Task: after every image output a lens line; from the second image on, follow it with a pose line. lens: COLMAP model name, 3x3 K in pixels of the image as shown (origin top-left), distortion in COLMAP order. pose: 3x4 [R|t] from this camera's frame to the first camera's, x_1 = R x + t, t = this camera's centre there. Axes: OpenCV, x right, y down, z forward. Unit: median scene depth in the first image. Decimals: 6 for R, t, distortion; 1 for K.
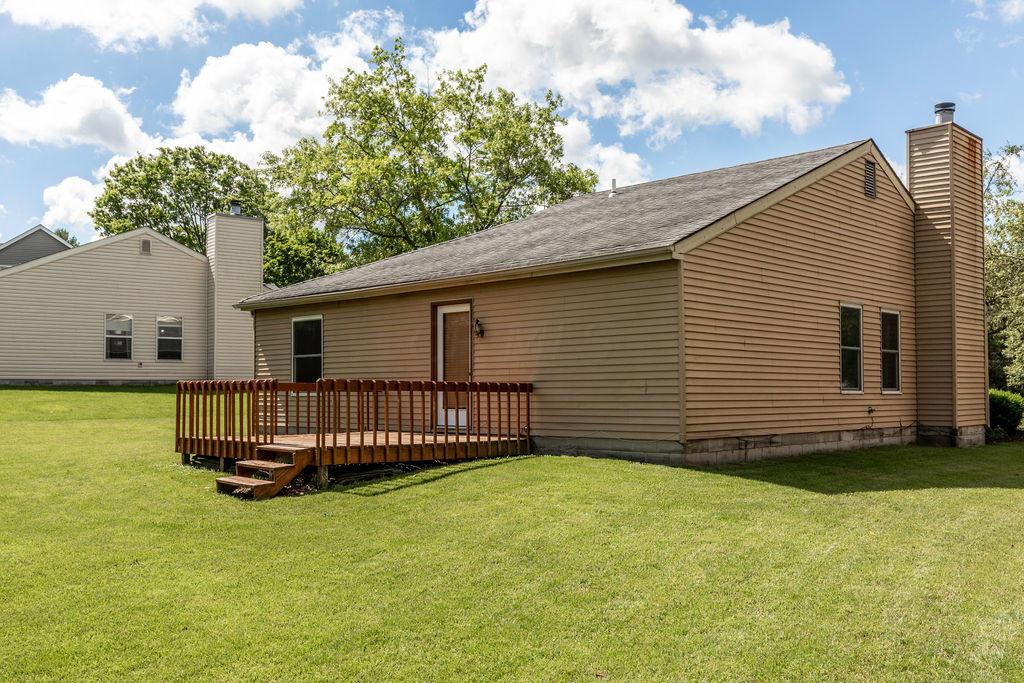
lens RADIAL K [[980.2, 0, 524.0], [0, 980.2, 362.9], [0, 0, 1]] dist [0.006274, 0.005282]
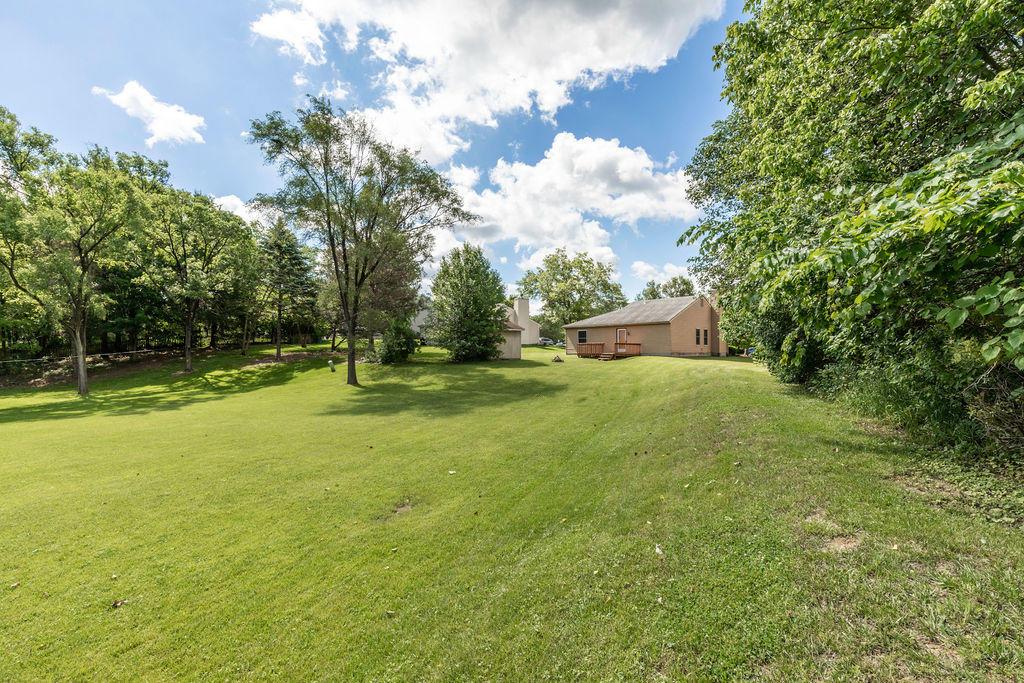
lens RADIAL K [[470.0, 0, 511.4], [0, 470.0, 342.9], [0, 0, 1]] dist [0.002960, 0.000418]
pose [[0.999163, -0.001581, -0.040885, -0.507480], [0.002137, 0.999906, 0.013554, -0.016813], [0.040860, -0.013630, 0.999072, -1.402830]]
